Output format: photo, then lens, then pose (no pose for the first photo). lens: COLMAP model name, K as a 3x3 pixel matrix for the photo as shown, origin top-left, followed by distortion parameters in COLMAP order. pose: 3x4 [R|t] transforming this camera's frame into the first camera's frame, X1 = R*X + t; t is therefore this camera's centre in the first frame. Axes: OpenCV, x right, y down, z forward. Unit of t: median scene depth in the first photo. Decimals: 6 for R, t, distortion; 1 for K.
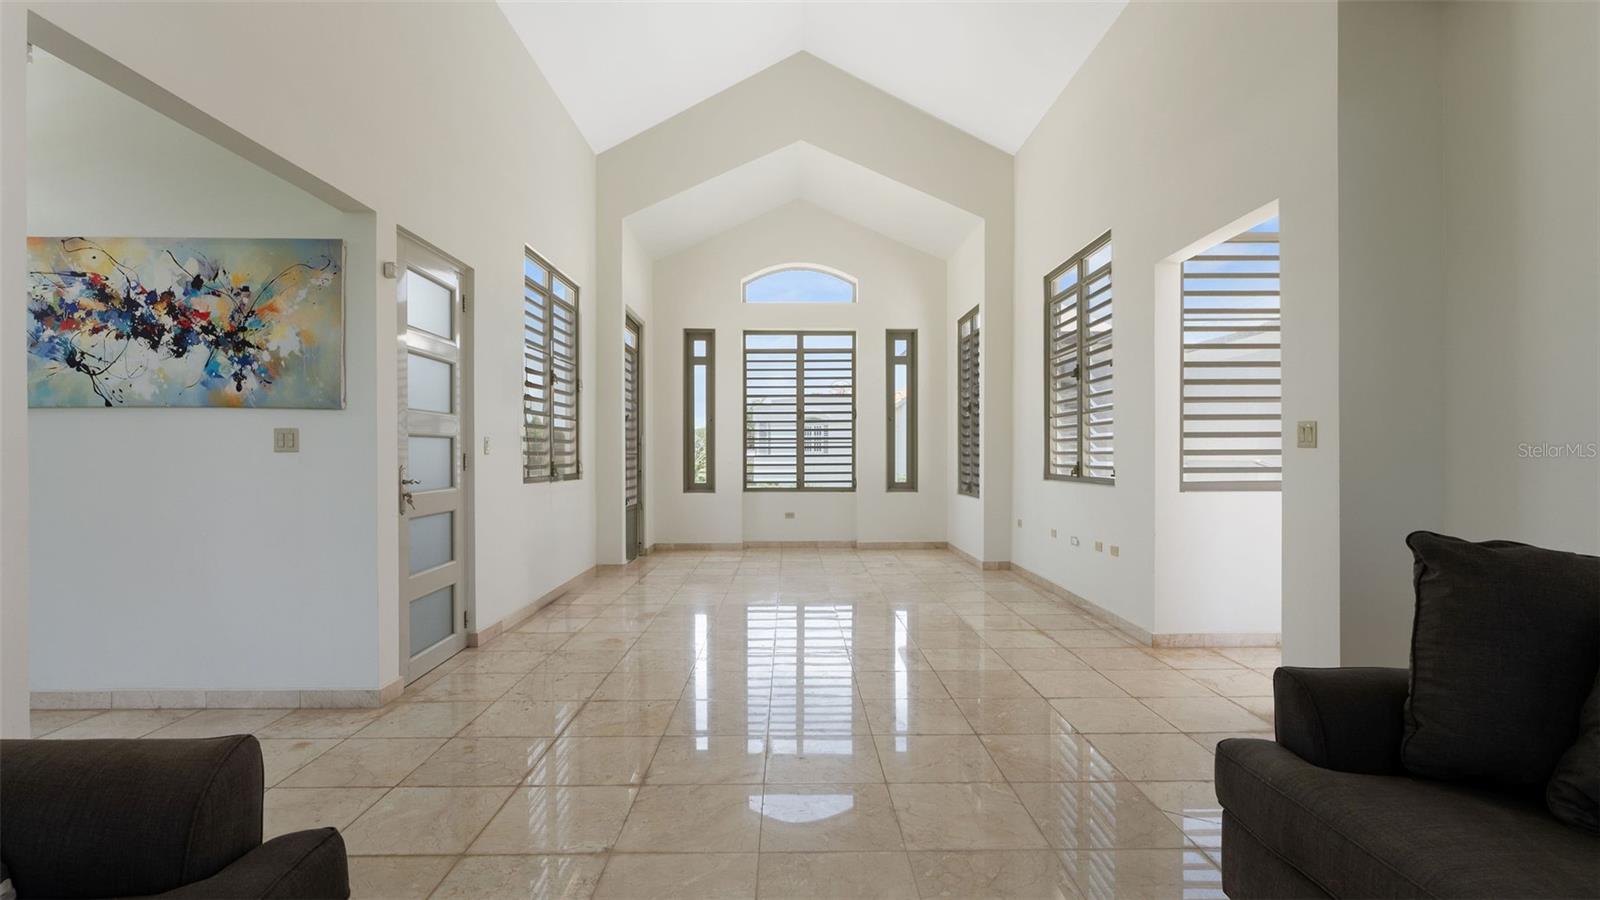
lens RADIAL K [[728.4, 0, 799.9], [0, 728.4, 455.4], [0, 0, 1]] dist [0.005021, 0.000658]
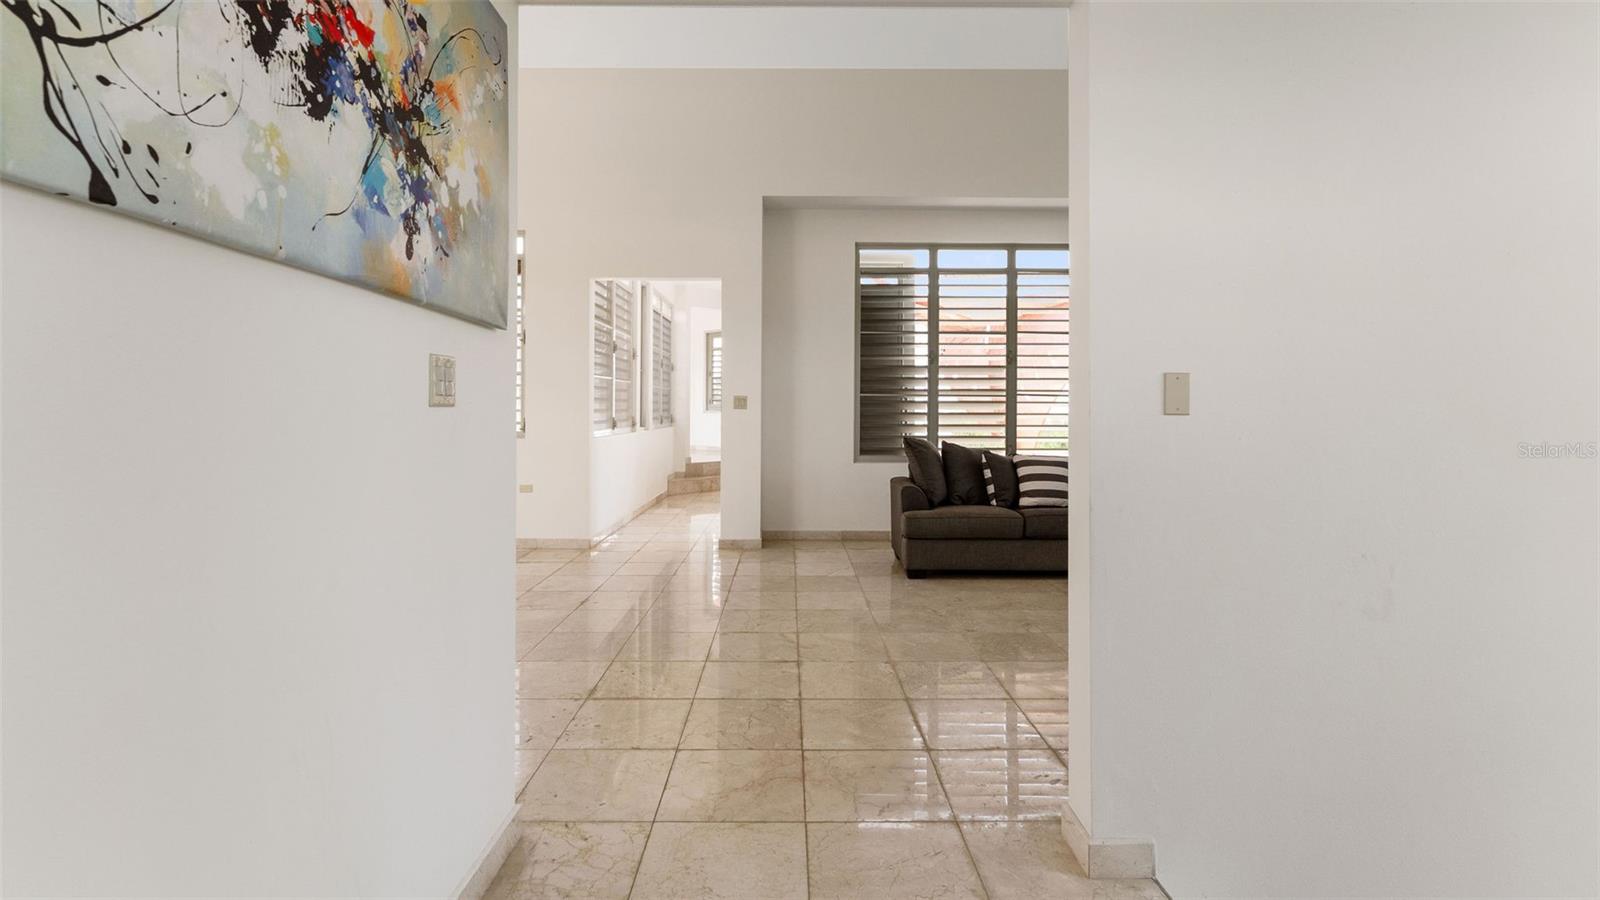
lens RADIAL K [[688.3, 0, 794.9], [0, 688.3, 410.3], [0, 0, 1]] dist [-0.003293, -0.000306]
pose [[0.010485, 0.002791, 0.999941, -1.155513], [0.002033, 0.999994, -0.002812, -0.000894], [-0.999943, 0.002062, 0.010479, 0.780560]]
